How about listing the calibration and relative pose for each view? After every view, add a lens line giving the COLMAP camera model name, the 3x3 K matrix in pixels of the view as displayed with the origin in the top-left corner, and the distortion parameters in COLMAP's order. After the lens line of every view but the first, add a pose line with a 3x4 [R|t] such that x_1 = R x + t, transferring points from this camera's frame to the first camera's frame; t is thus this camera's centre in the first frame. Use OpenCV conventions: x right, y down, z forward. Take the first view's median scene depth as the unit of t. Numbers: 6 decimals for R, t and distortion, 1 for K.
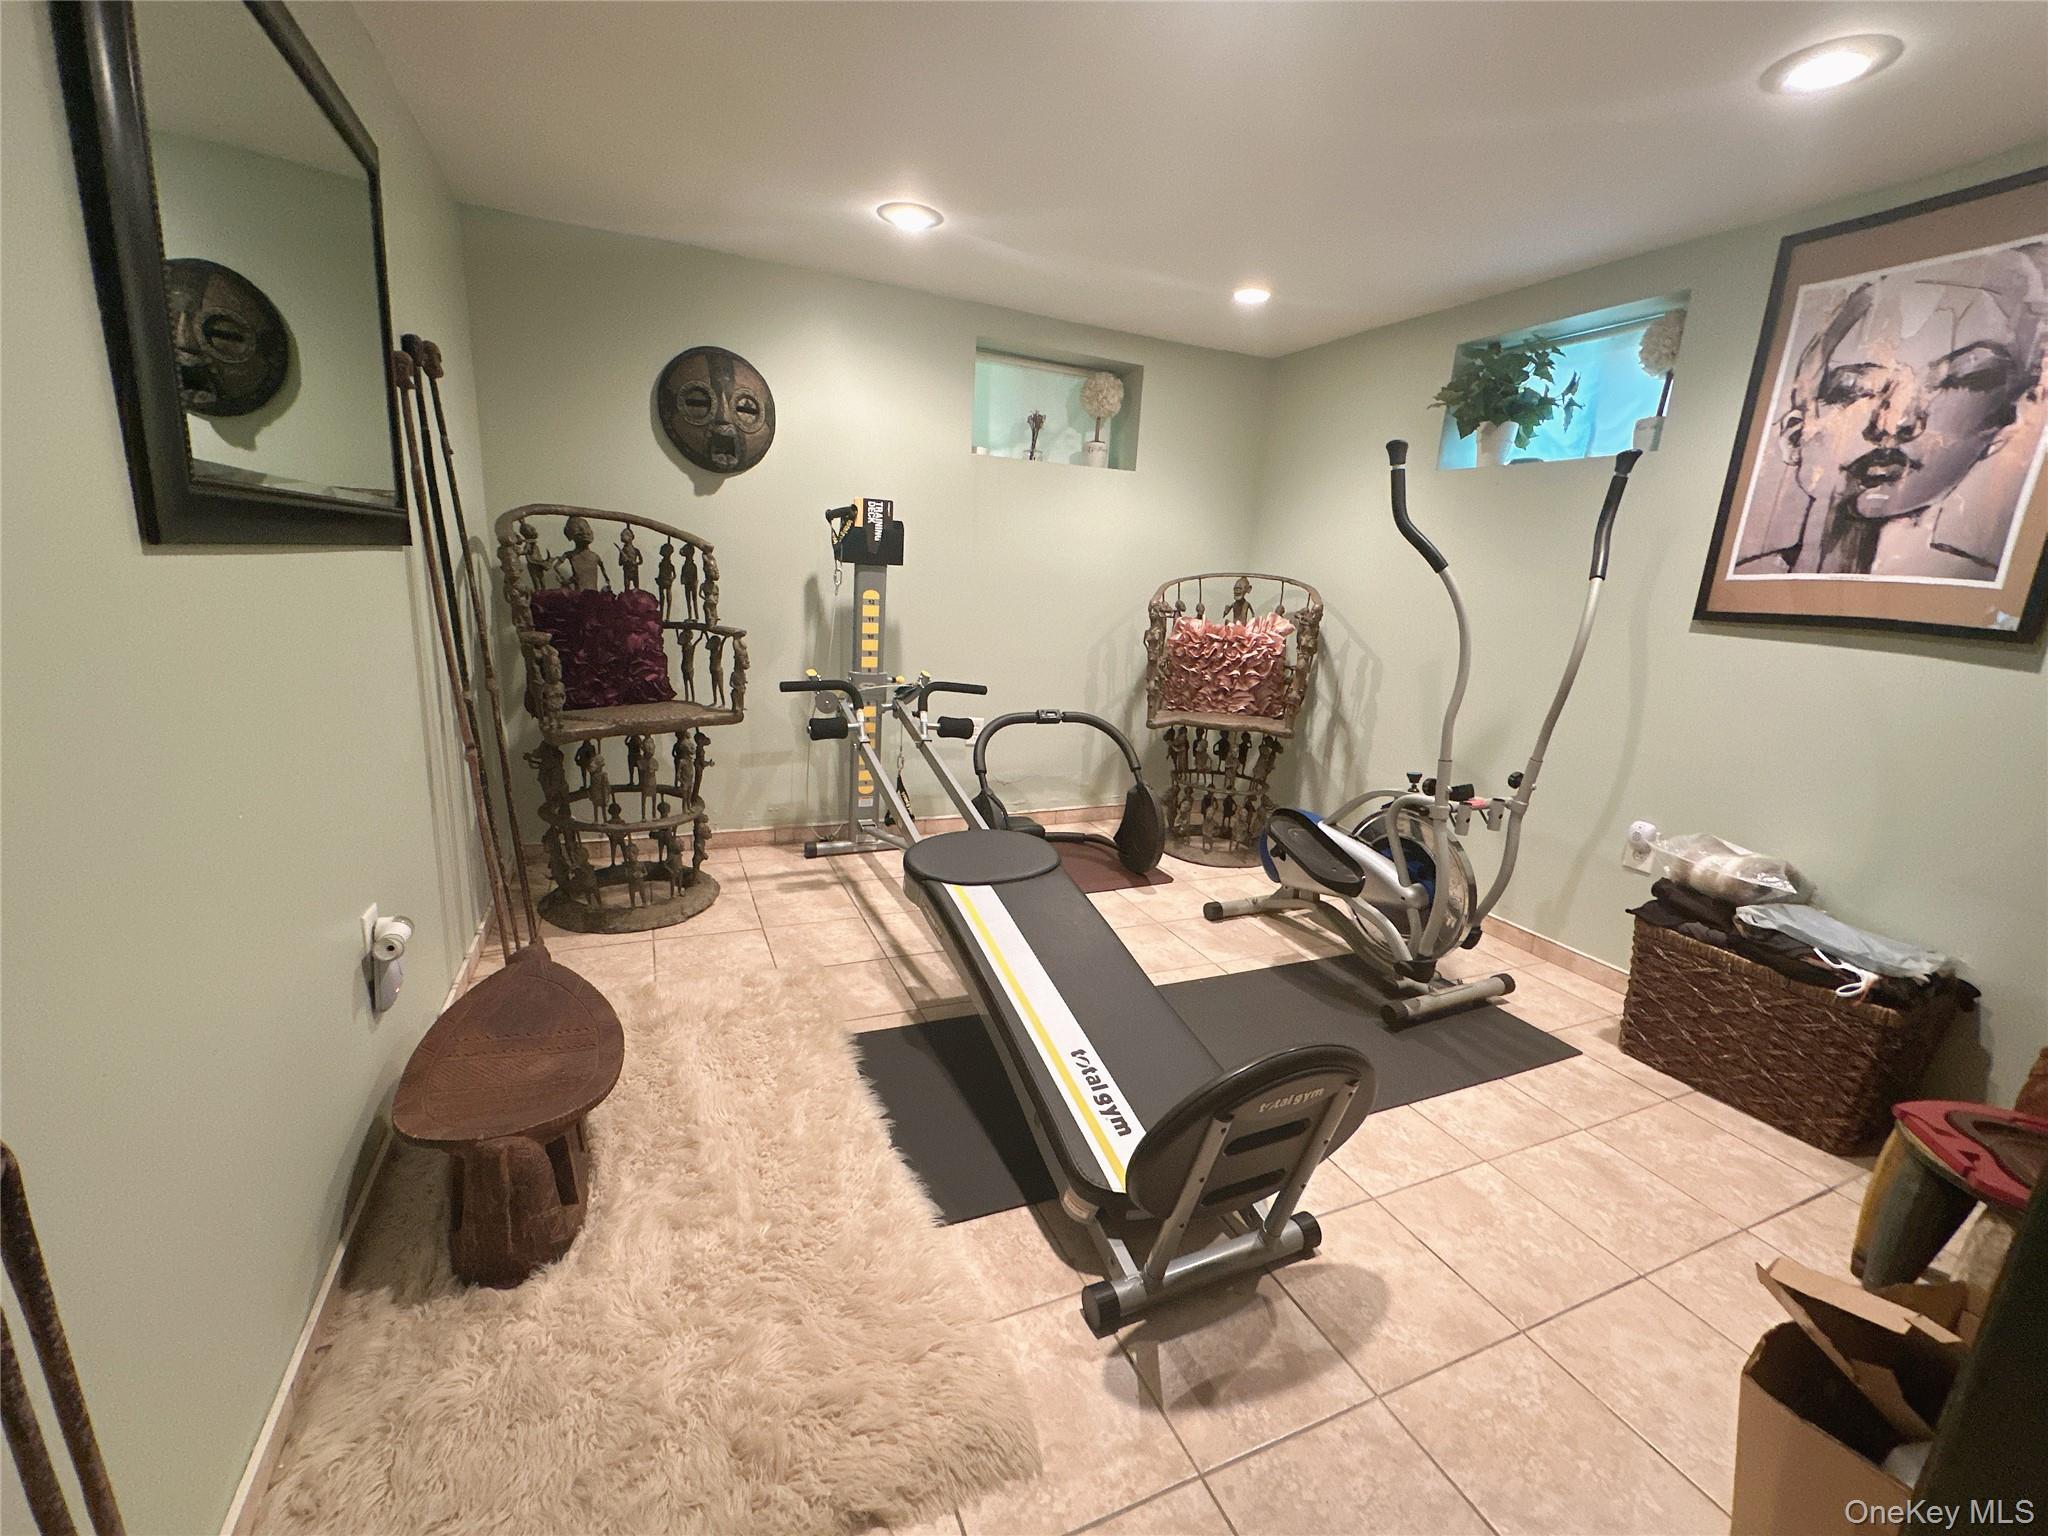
lens RADIAL K [[836.6, 0, 1025.7], [0, 836.6, 768.0], [0, 0, 1]] dist [0.000271, -0.000764]
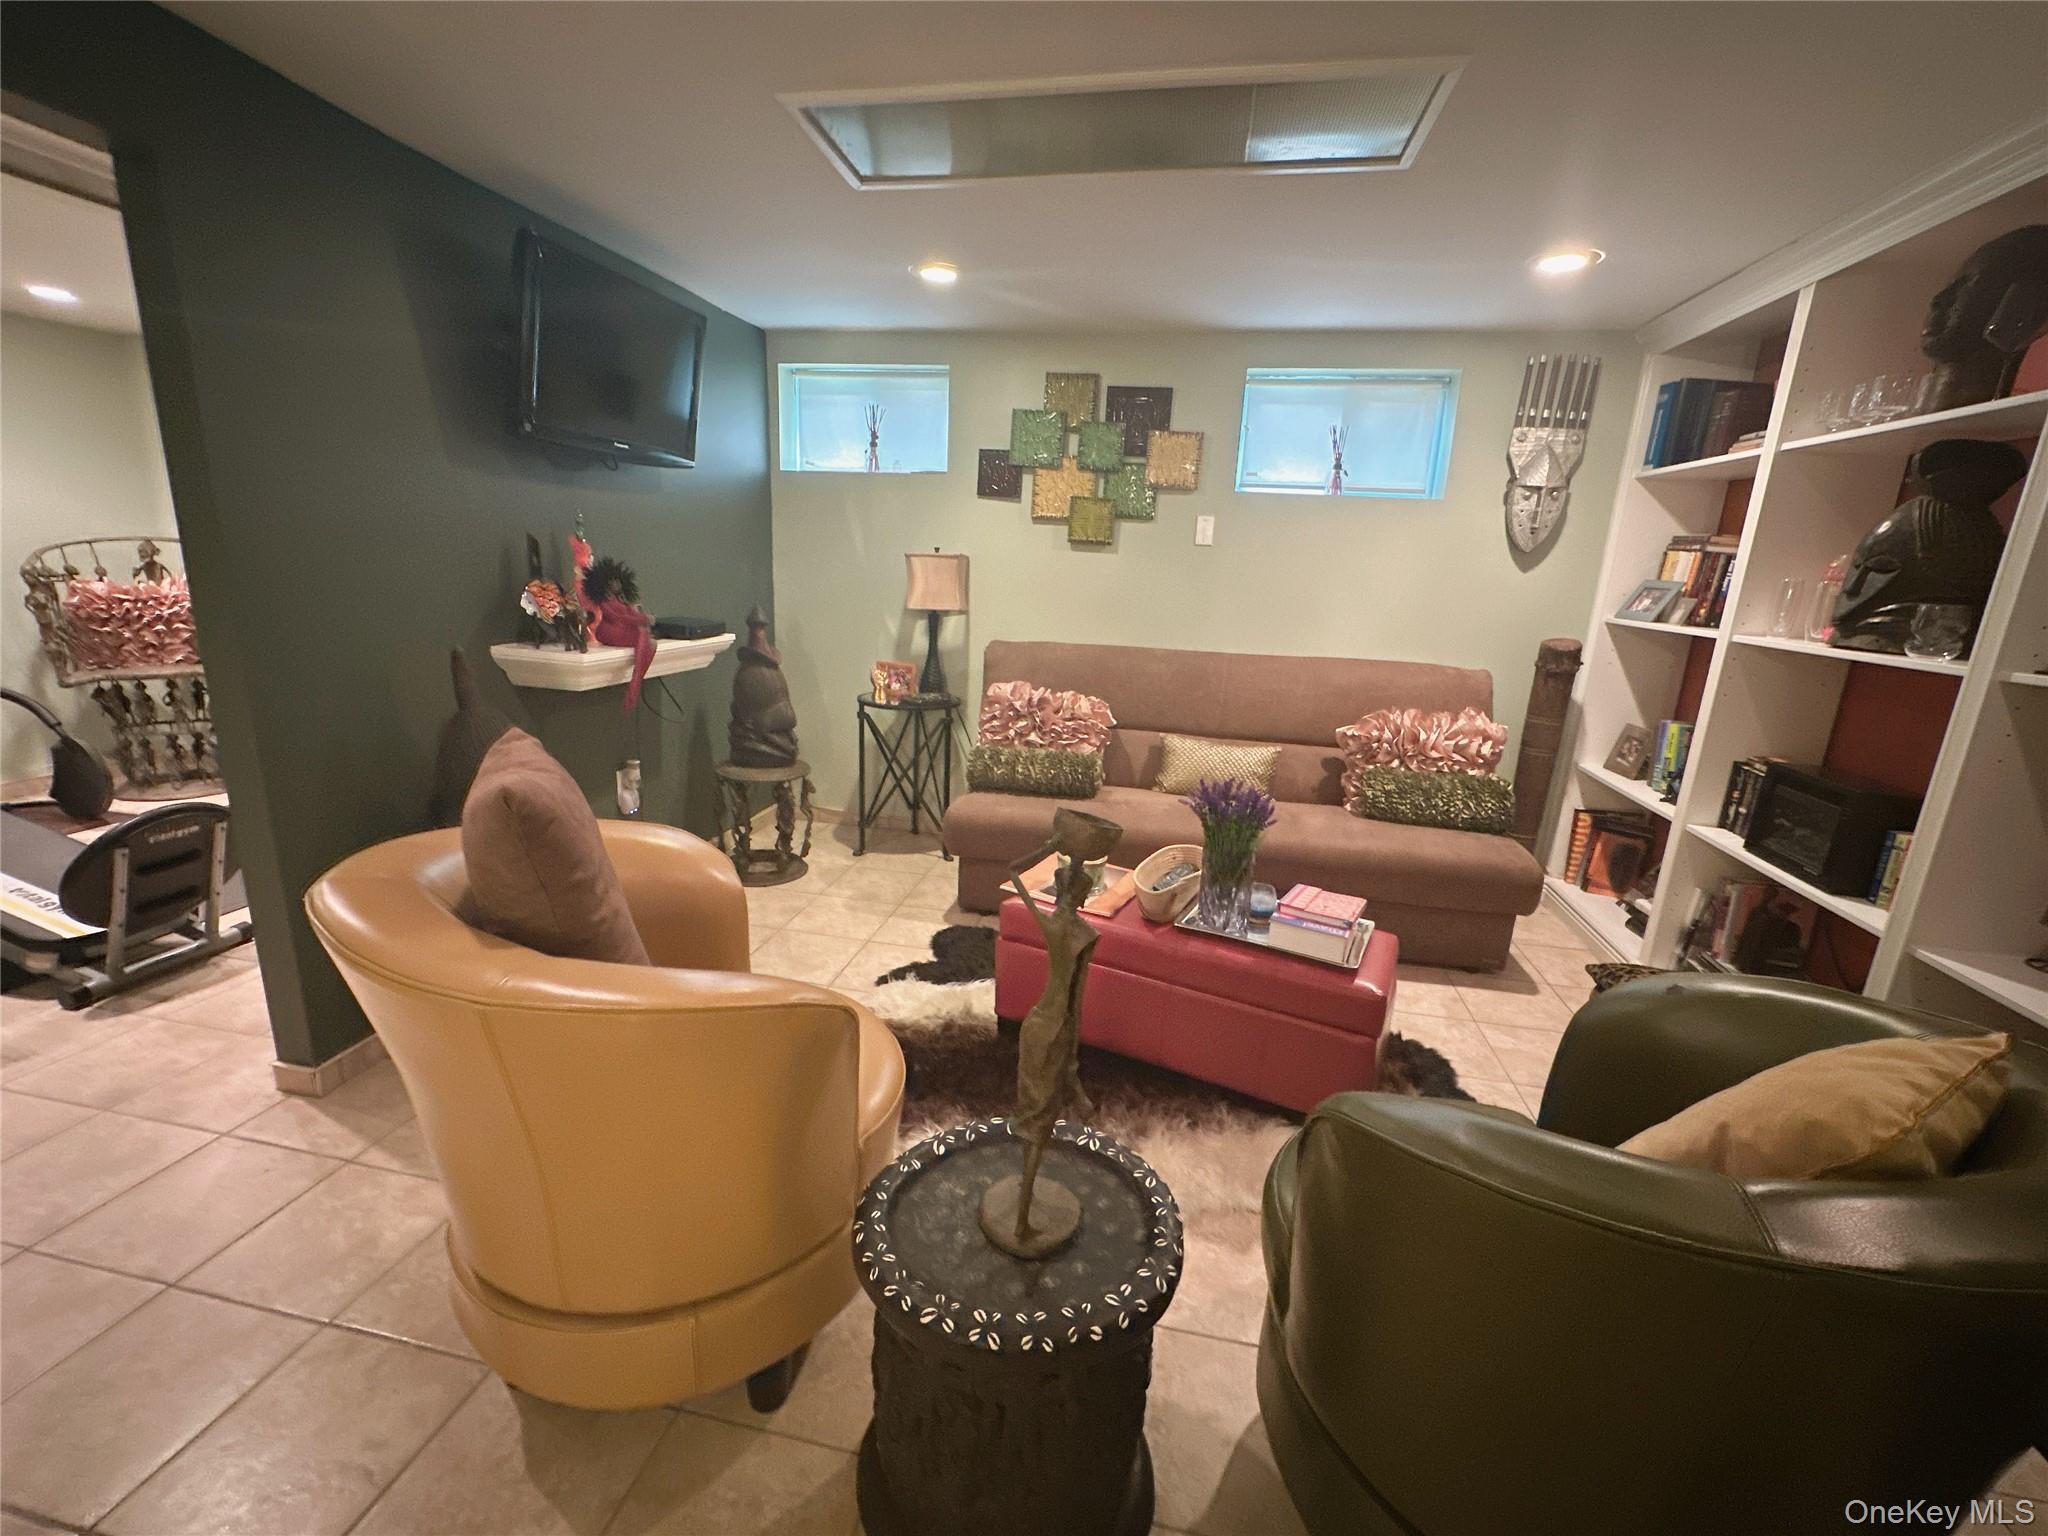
lens RADIAL K [[836.6, 0, 1025.7], [0, 836.6, 767.6], [0, 0, 1]] dist [0.000271, -0.000764]
pose [[0.570218, -0.230127, 0.788602, -0.014679], [0.181908, 0.971502, 0.151967, 0.107239], [-0.801100, 0.056798, 0.595830, -0.577710]]
